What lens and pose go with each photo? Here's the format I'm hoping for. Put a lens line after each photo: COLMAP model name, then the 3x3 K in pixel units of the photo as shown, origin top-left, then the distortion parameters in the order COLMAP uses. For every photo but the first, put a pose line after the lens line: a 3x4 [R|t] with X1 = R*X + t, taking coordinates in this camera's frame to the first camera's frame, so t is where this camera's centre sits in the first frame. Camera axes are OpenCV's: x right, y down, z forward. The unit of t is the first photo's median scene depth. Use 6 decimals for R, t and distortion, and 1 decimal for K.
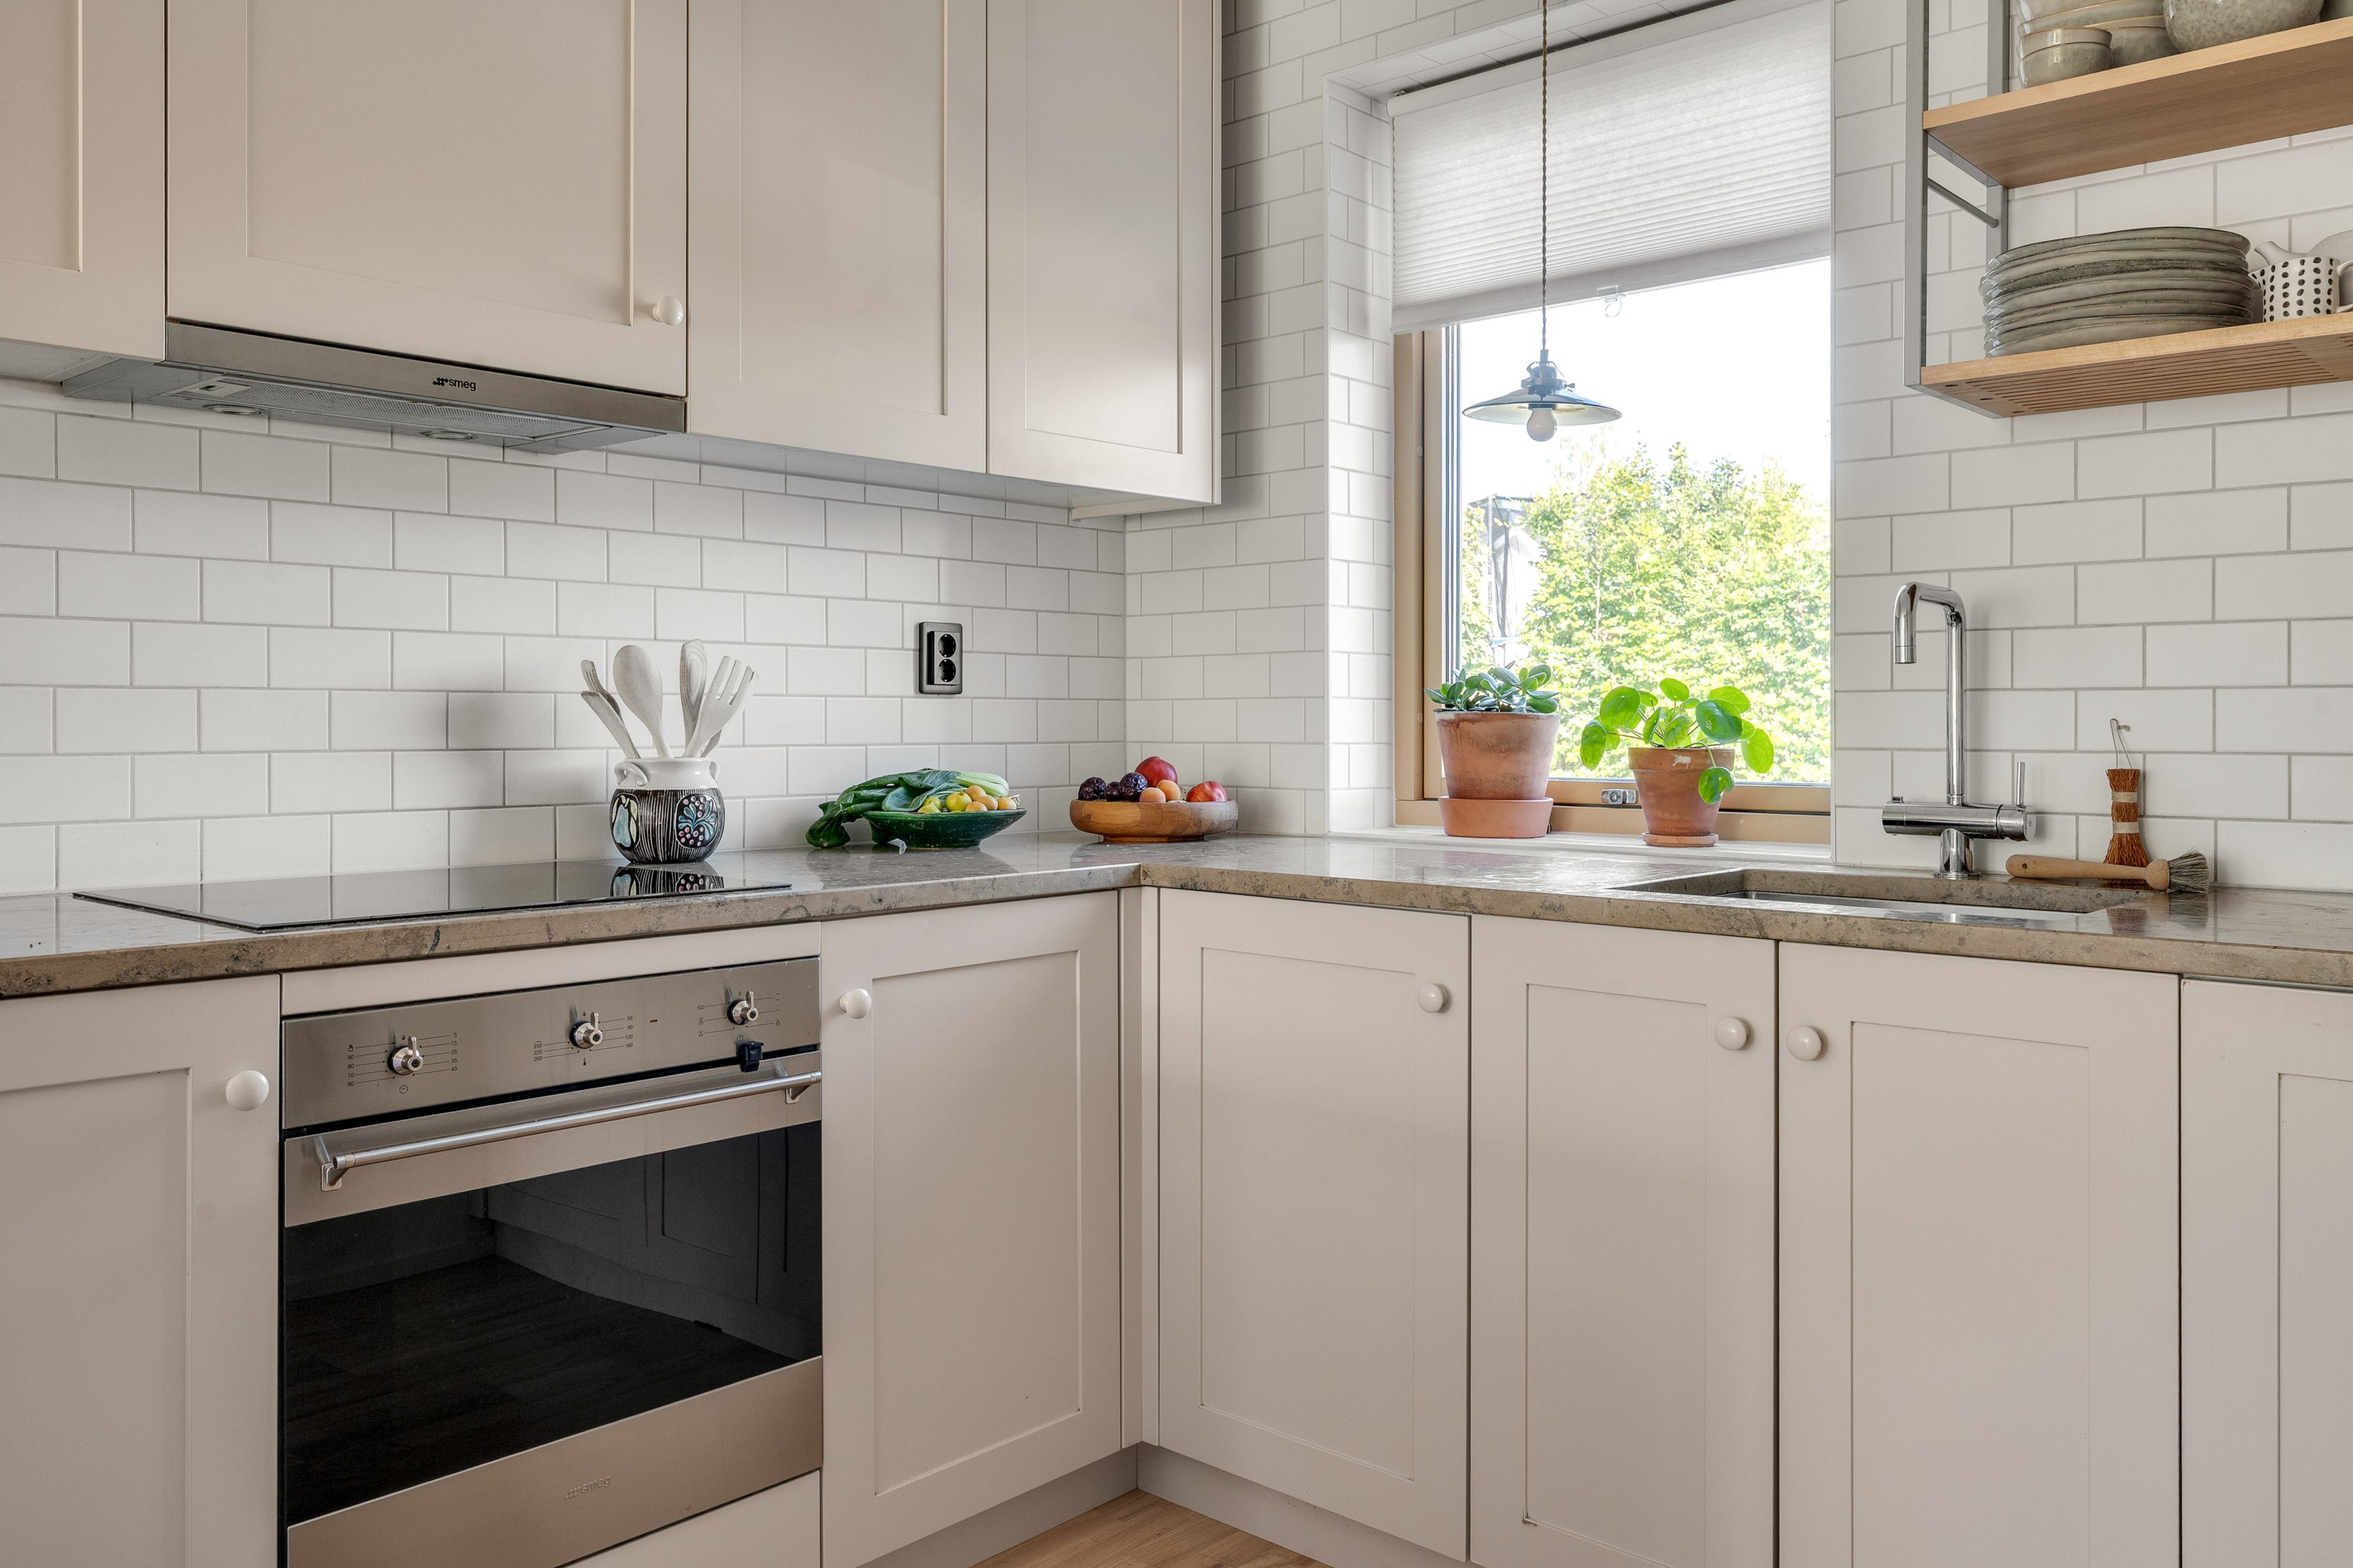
lens RADIAL K [[1789.9, 0, 1176.3], [0, 1789.9, 729.7], [0, 0, 1]] dist [0.005975, 0.002869]
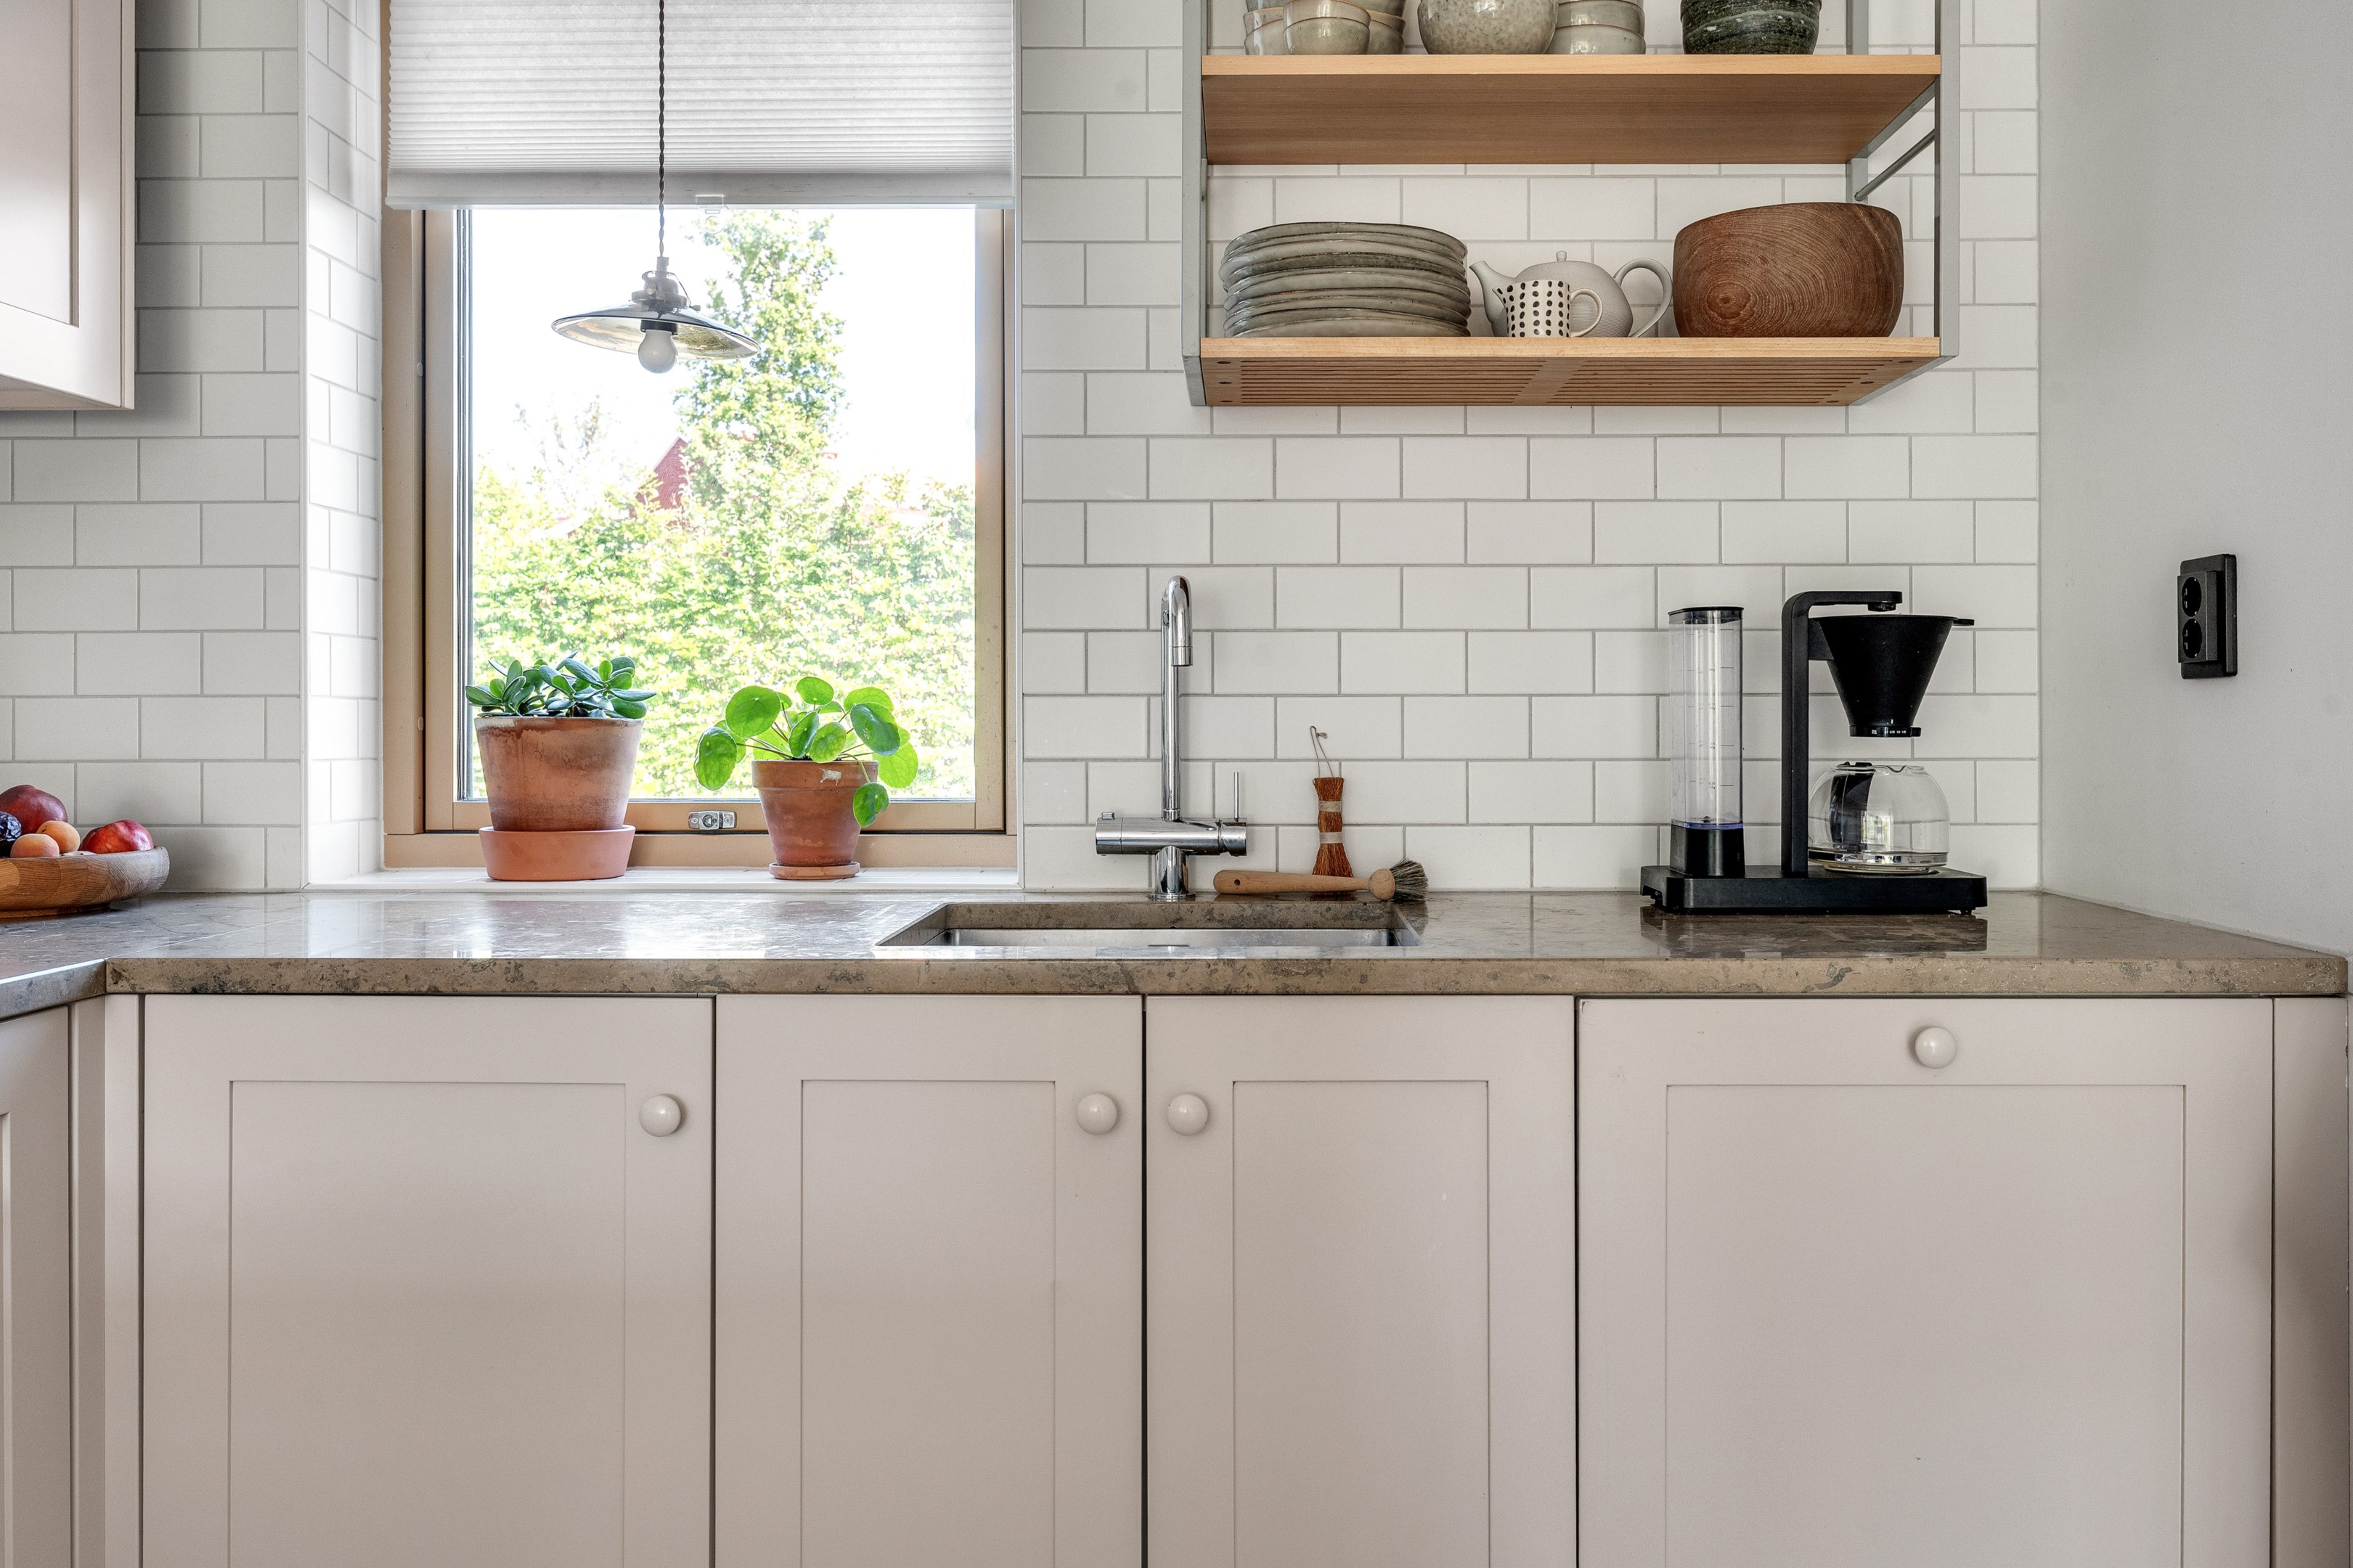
lens RADIAL K [[1835.9, 0, 1241.5], [0, 1835.9, 712.9], [0, 0, 1]] dist [0.002980, -0.005348]
pose [[0.745731, 0.000936, 0.666247, -0.141866], [0.004117, 0.999973, -0.006014, -0.006074], [-0.666235, 0.007228, 0.745707, 0.231006]]
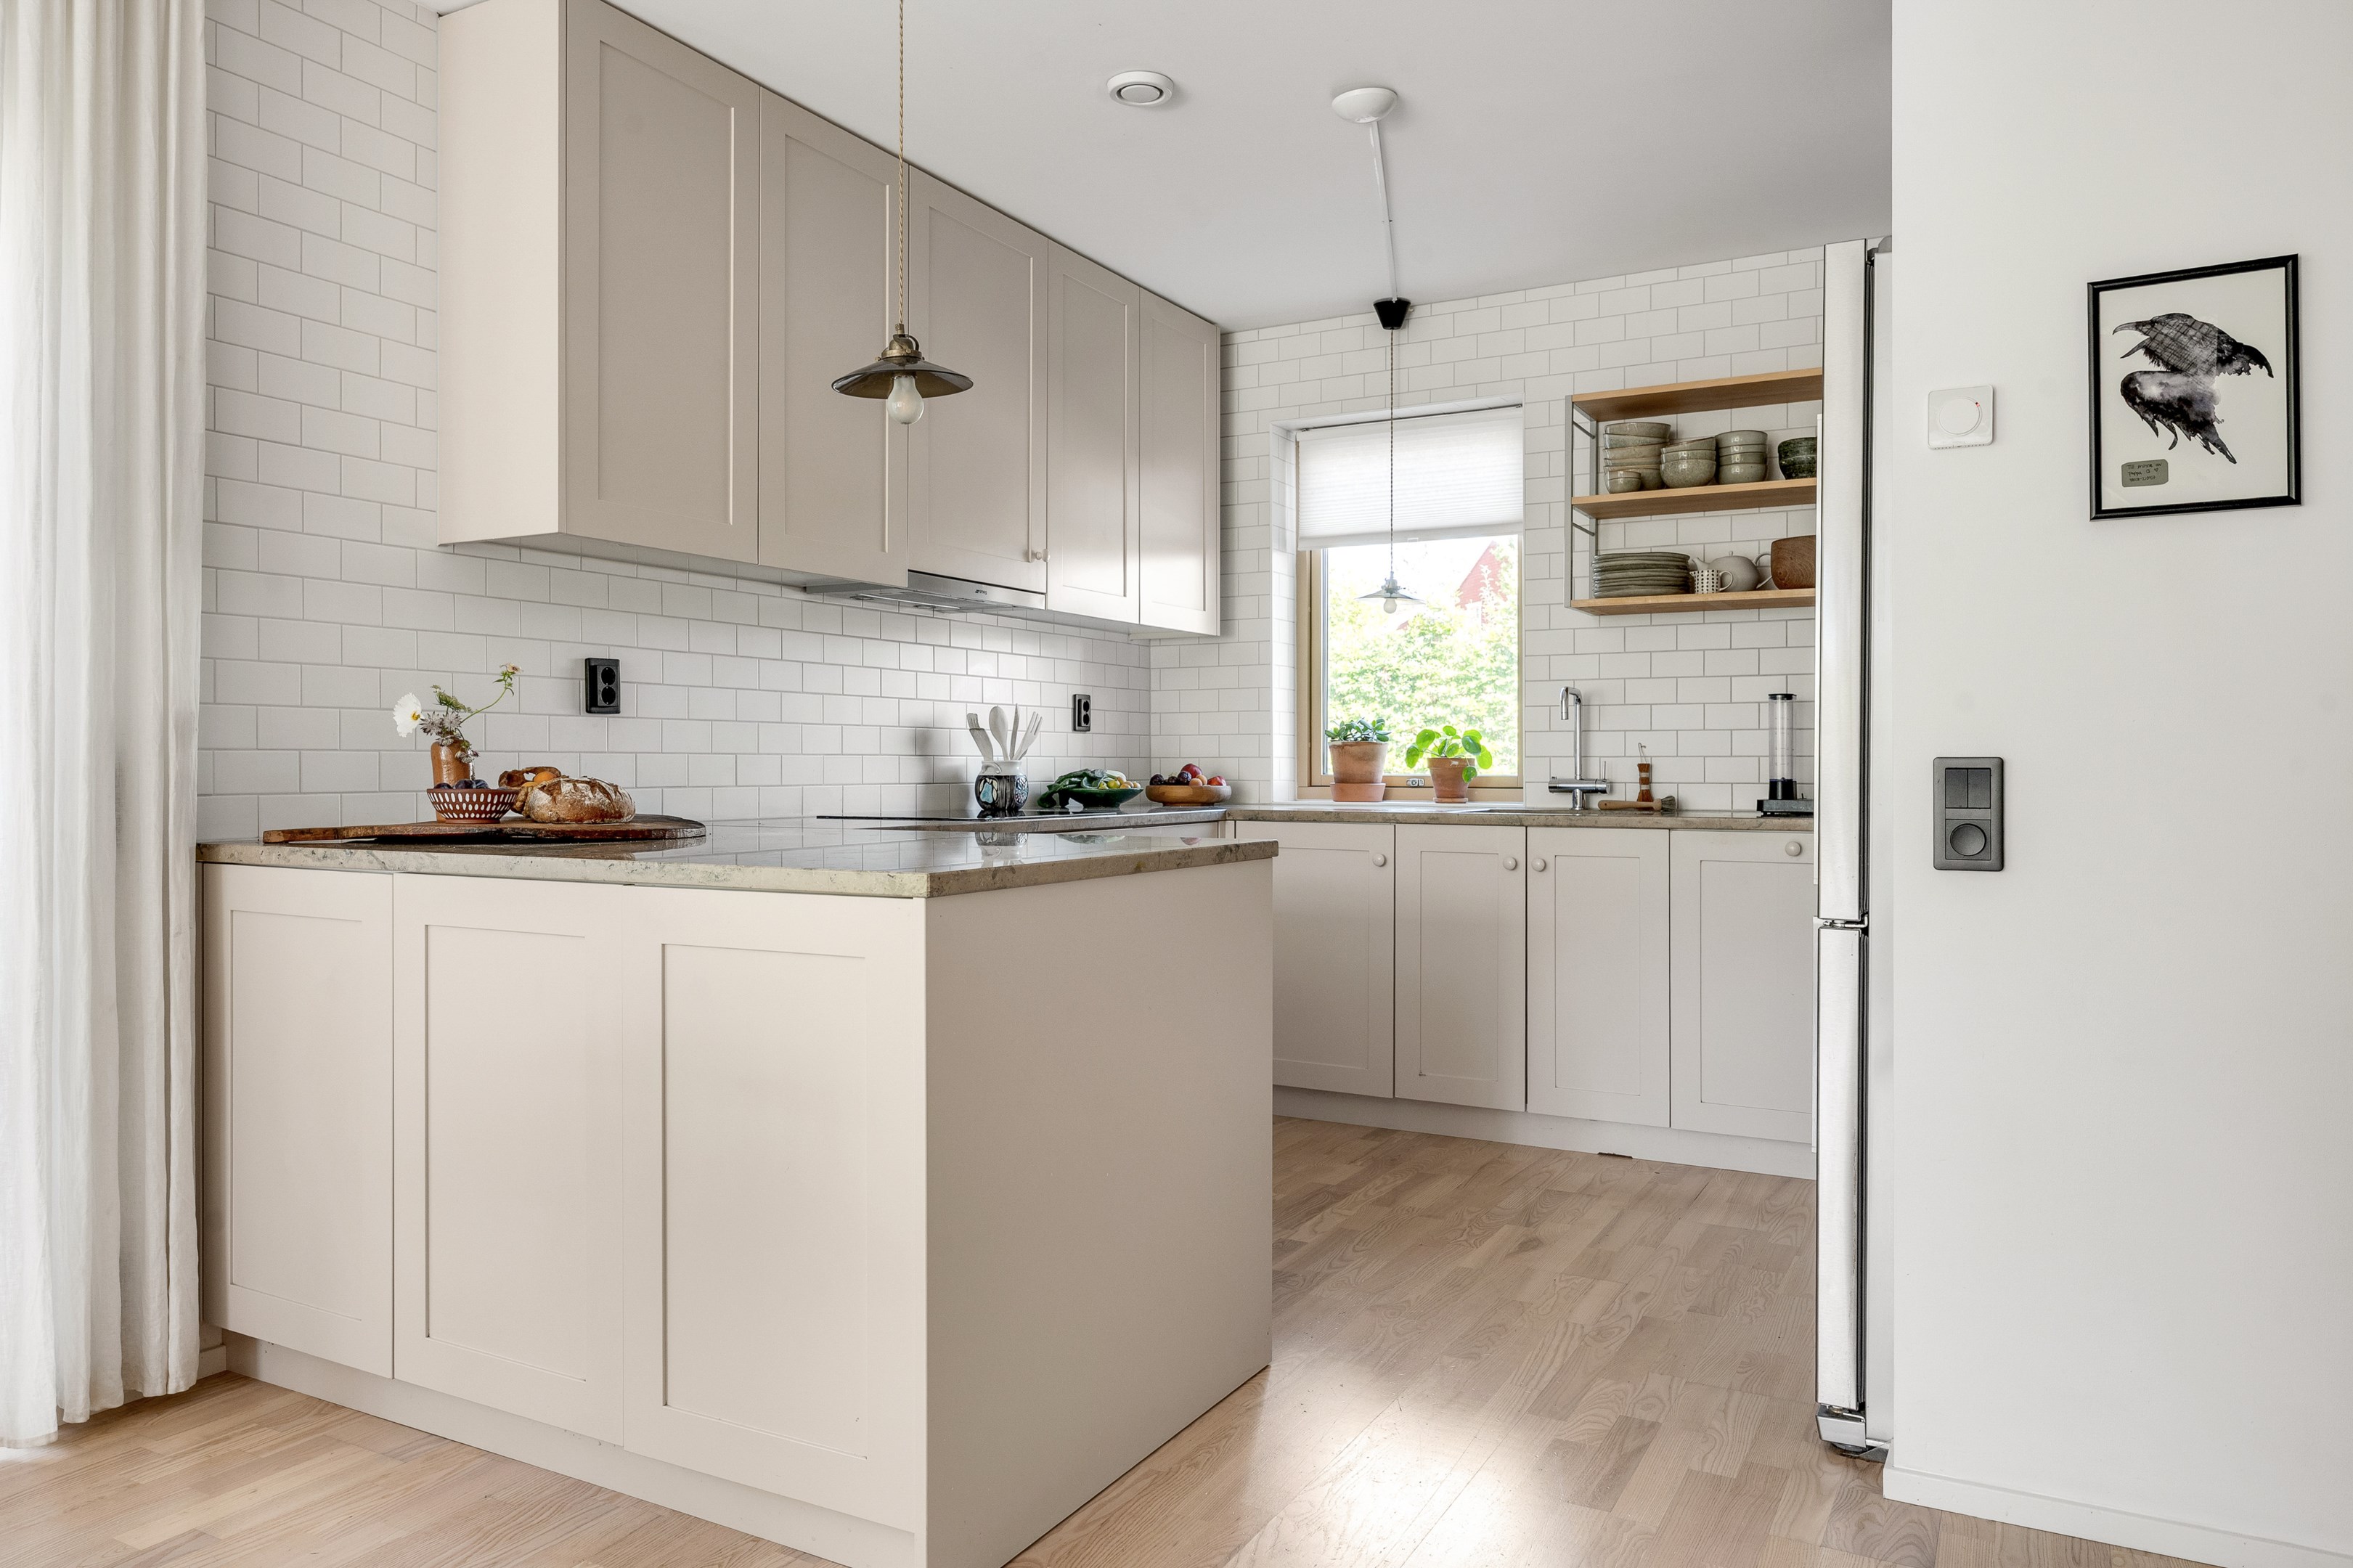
lens RADIAL K [[1578.7, 0, 1179.1], [0, 1578.7, 769.5], [0, 0, 1]] dist [-0.001760, -0.001359]
pose [[0.973490, 0.000439, 0.228730, -0.470472], [0.000072, 0.999998, -0.002226, 0.028420], [-0.228730, 0.002184, 0.973487, -0.769724]]
